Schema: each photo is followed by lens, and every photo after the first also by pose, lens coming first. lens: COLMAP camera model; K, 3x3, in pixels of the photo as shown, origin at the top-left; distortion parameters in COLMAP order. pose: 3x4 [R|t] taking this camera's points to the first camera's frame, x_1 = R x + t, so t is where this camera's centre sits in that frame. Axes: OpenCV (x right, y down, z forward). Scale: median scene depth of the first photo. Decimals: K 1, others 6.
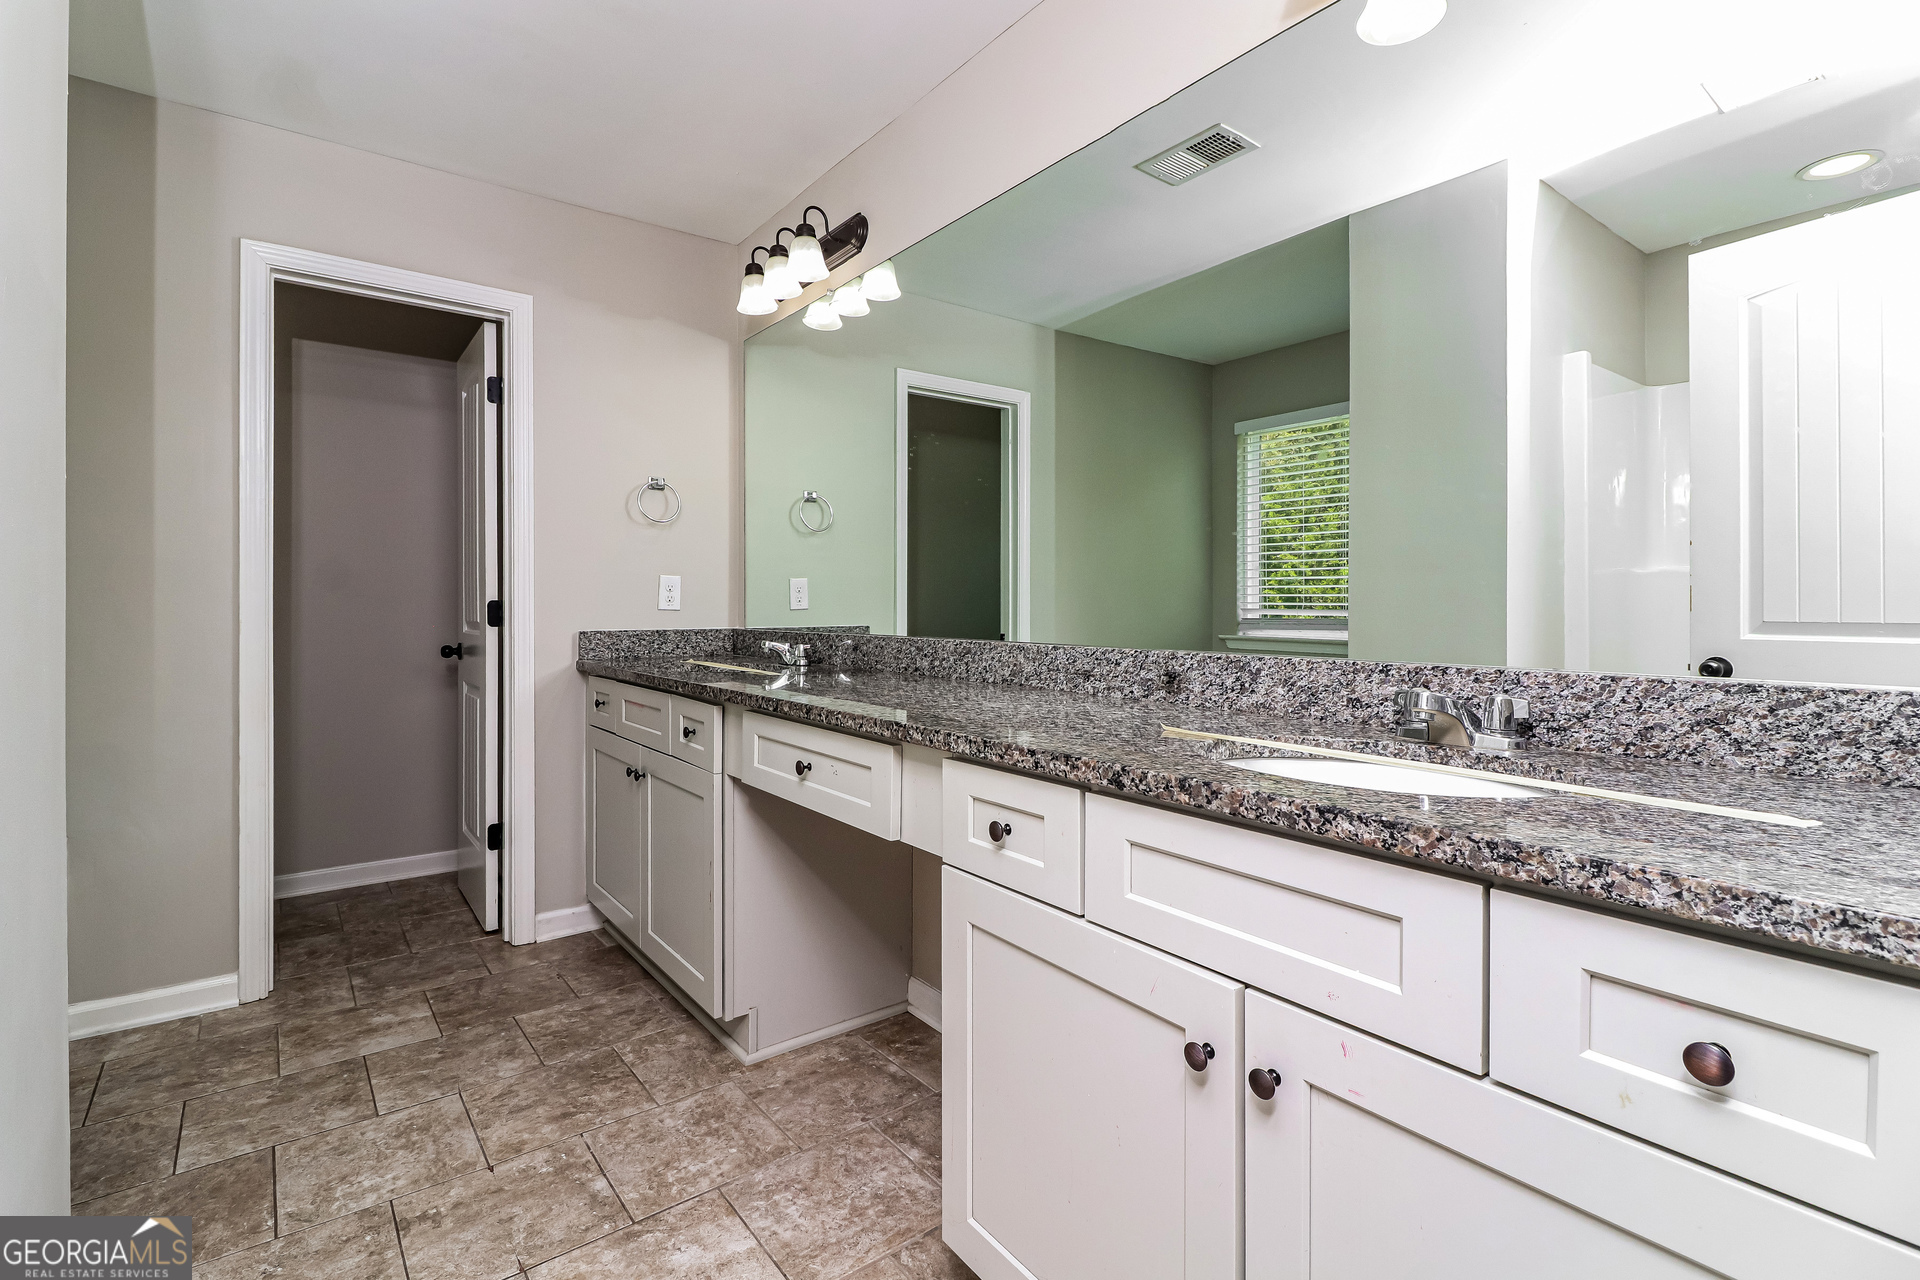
lens RADIAL K [[890.0, 0, 959.8], [0, 890.0, 624.3], [0, 0, 1]] dist [0.013653, -0.008183]
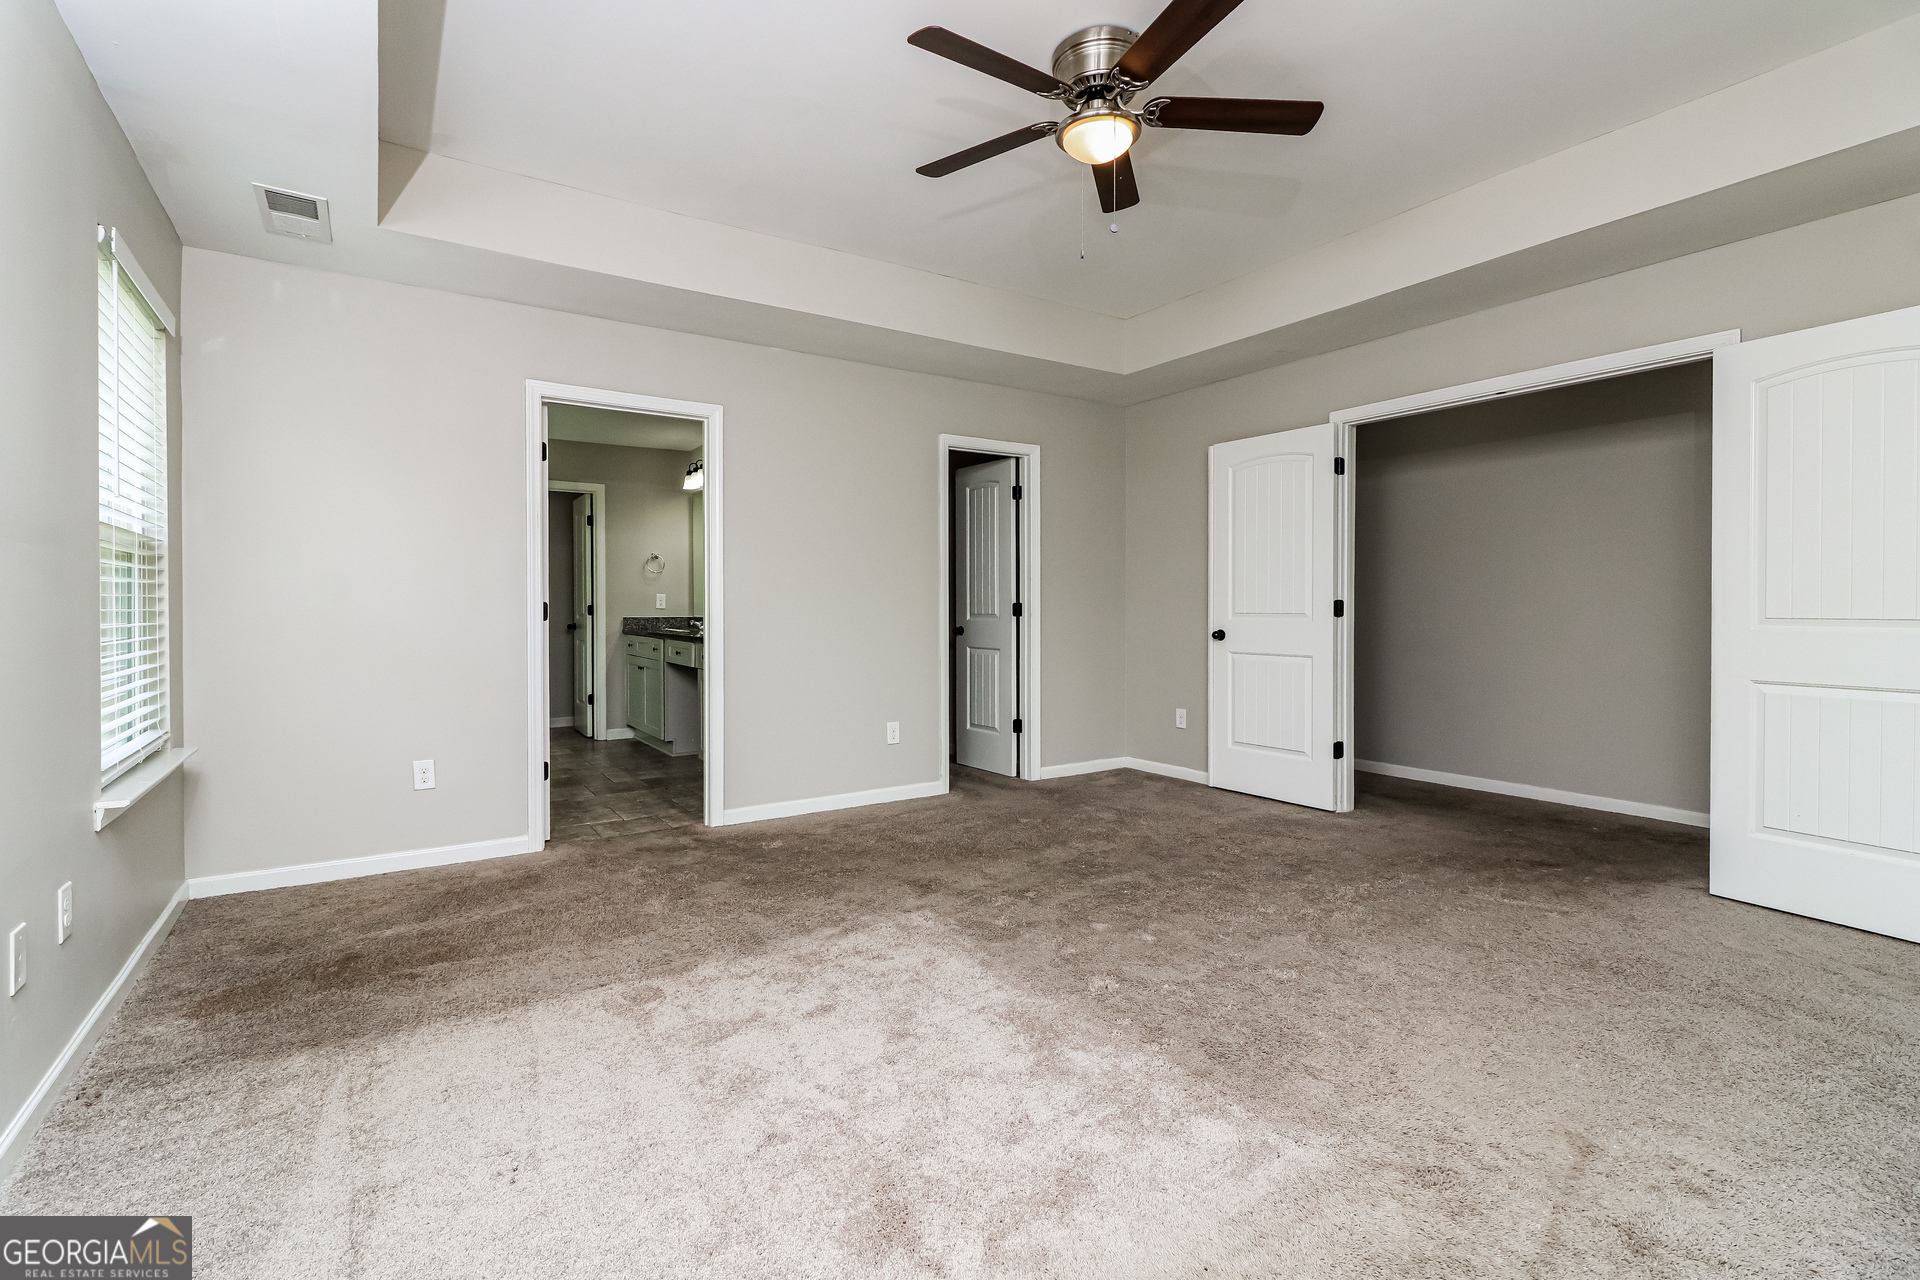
lens RADIAL K [[890.0, 0, 958.5], [0, 890.0, 623.6], [0, 0, 1]] dist [0.013653, -0.008183]
pose [[0.997534, -0.003721, -0.070081, 0.681926], [0.003753, 0.999993, 0.000330, 0.027937], [0.070079, -0.000592, 0.997541, -1.417404]]
